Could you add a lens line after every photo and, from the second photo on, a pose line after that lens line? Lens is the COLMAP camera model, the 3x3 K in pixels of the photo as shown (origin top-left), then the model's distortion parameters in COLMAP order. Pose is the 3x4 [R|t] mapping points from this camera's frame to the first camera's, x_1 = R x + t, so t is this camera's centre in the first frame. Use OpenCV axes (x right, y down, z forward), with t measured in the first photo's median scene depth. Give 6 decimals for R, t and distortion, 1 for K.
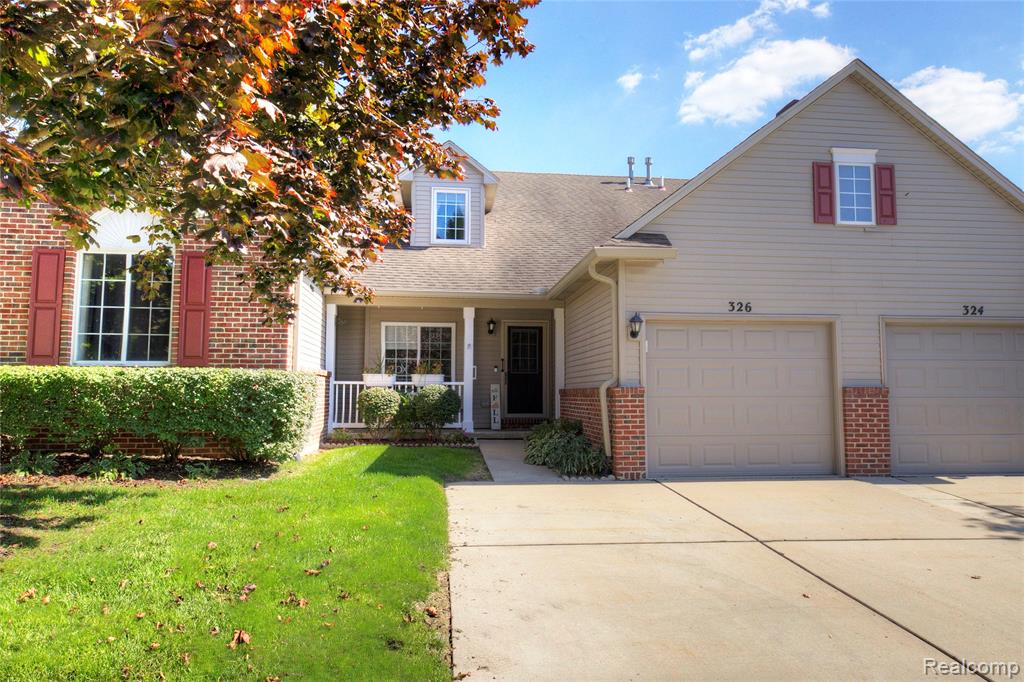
lens RADIAL K [[705.1, 0, 511.6], [0, 705.1, 339.0], [0, 0, 1]] dist [-0.000309, -0.000002]
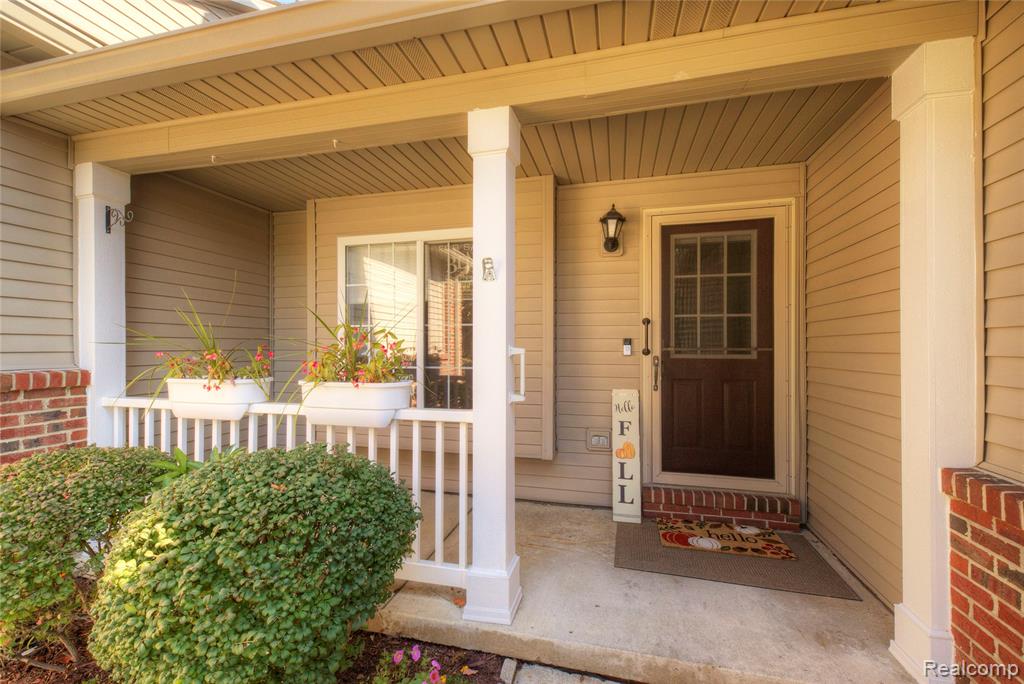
lens RADIAL K [[422.3, 0, 514.1], [0, 422.3, 345.9], [0, 0, 1]] dist [-0.000729, -0.000019]
pose [[0.937977, -0.005001, -0.346662, -0.001549], [0.031956, 0.996886, 0.072085, 0.024425], [0.345222, -0.078692, 0.935216, 0.778676]]
